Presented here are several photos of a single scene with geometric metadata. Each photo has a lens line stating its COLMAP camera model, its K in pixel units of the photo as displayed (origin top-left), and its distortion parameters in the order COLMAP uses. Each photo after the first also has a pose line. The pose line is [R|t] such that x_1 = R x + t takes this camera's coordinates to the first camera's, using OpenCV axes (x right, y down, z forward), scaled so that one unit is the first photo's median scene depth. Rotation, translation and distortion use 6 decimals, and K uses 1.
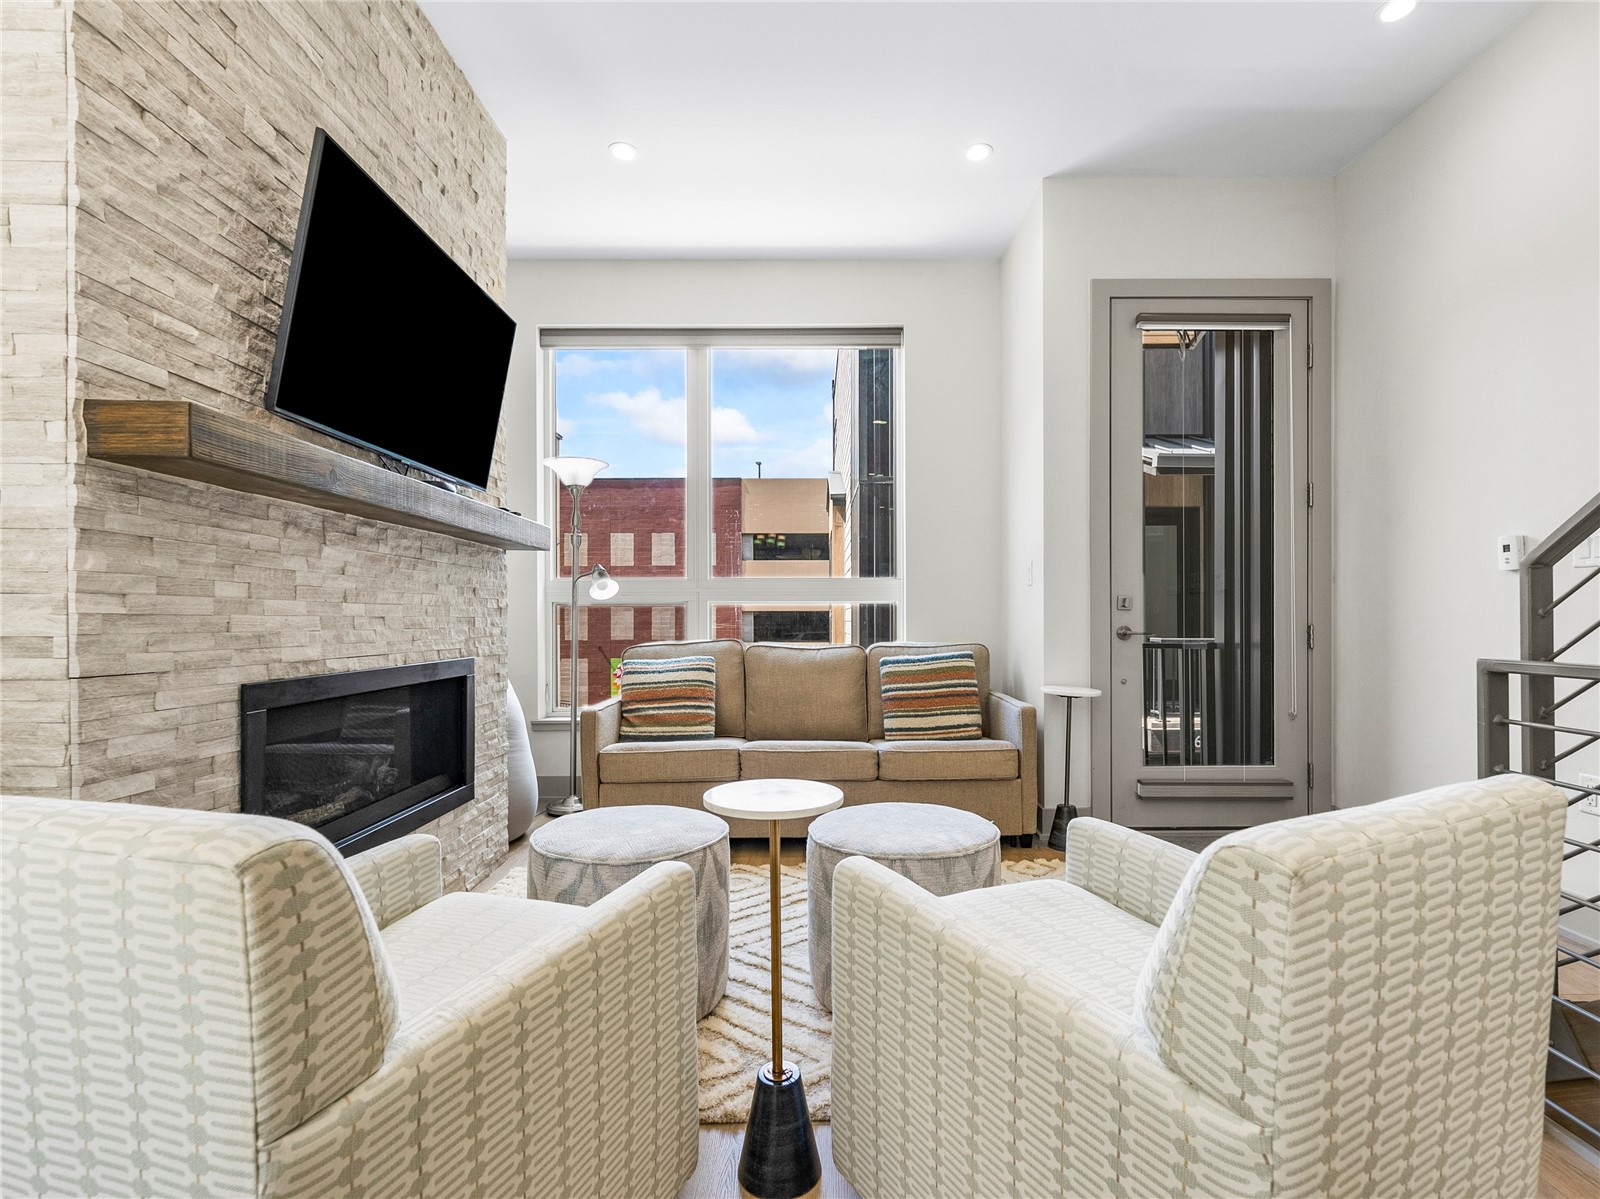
lens RADIAL K [[754.0, 0, 816.1], [0, 754.0, 622.5], [0, 0, 1]] dist [-0.000884, -0.000216]
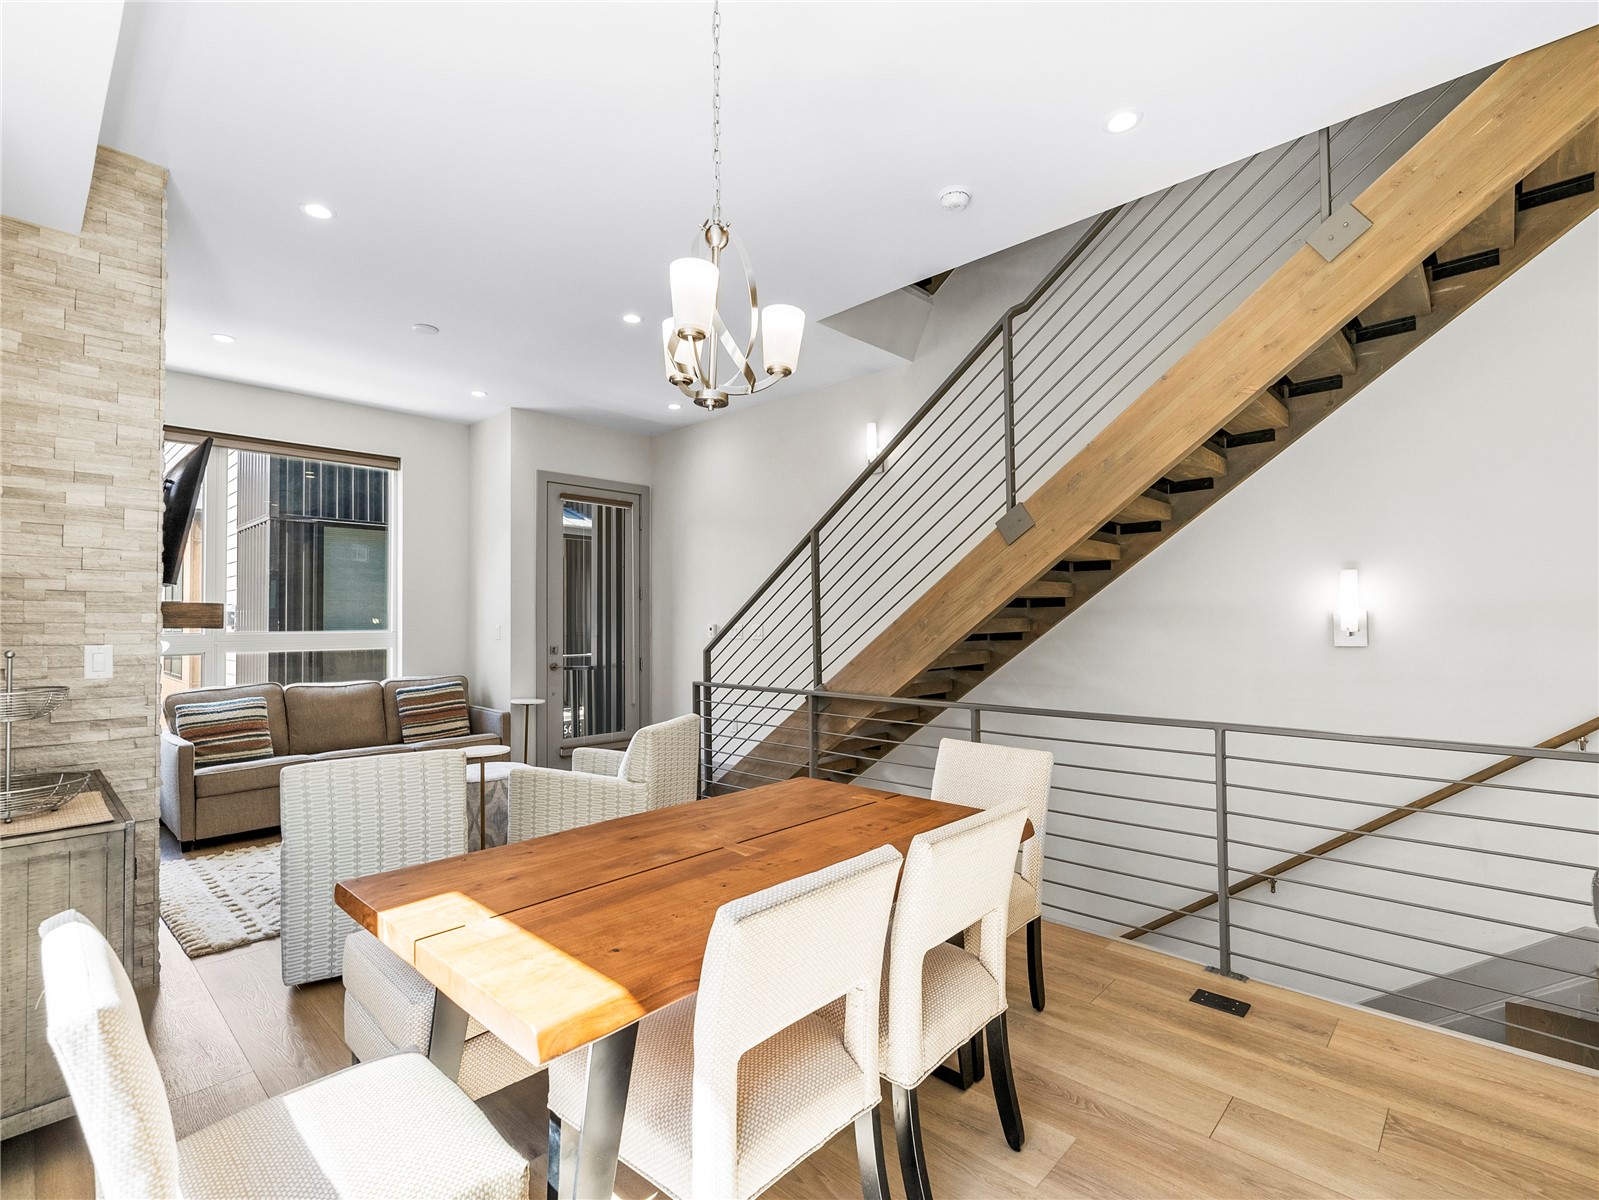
lens RADIAL K [[753.5, 0, 802.3], [0, 753.5, 607.5], [0, 0, 1]] dist [-0.000884, -0.000216]
pose [[0.690153, 0.009150, 0.723605, -0.461642], [0.007917, 0.999765, -0.020193, -0.082006], [-0.723620, 0.019665, 0.689919, -0.641192]]
